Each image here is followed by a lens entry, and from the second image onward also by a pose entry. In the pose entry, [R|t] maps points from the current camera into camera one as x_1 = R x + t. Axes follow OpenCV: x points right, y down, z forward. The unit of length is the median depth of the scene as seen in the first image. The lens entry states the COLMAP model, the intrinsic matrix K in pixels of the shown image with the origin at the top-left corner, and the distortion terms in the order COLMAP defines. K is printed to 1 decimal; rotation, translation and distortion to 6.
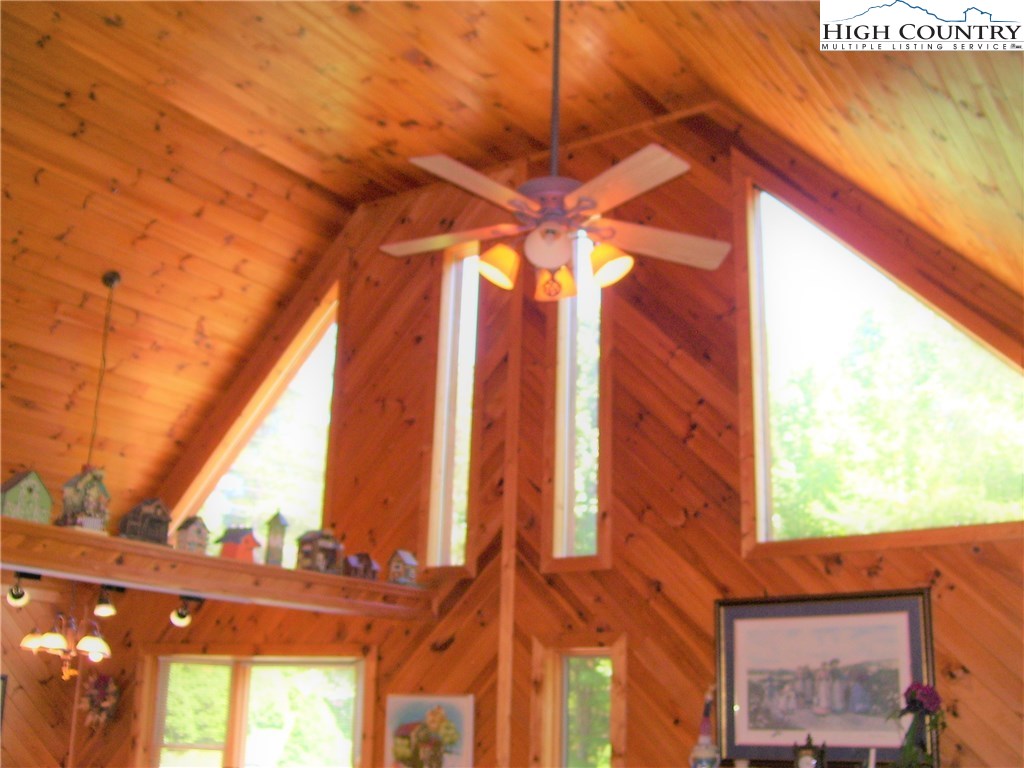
lens RADIAL K [[1117.4, 0, 518.7], [0, 1117.4, 389.2], [0, 0, 1]] dist [-0.188934, 0.159454]
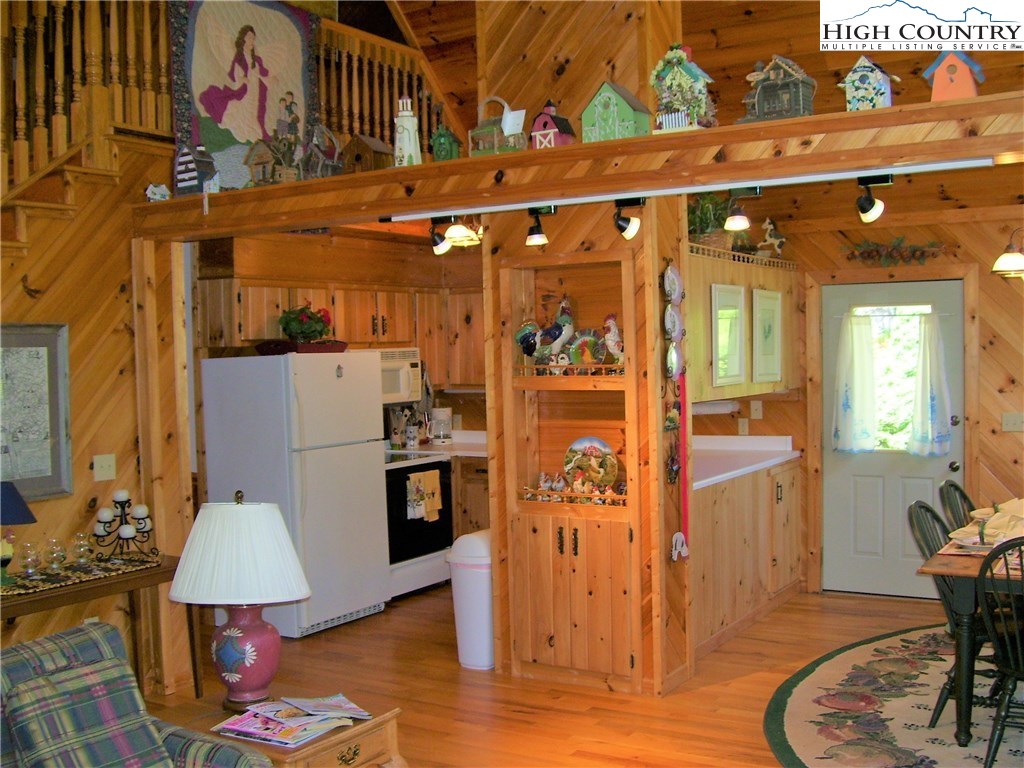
lens RADIAL K [[1117.4, 0, 518.7], [0, 1117.4, 389.2], [0, 0, 1]] dist [-0.188934, 0.159454]
pose [[0.036922, 0.008946, -0.999278, 0.405535], [0.303543, 0.952613, 0.019744, 0.262383], [0.952102, -0.304053, 0.032457, 0.819855]]
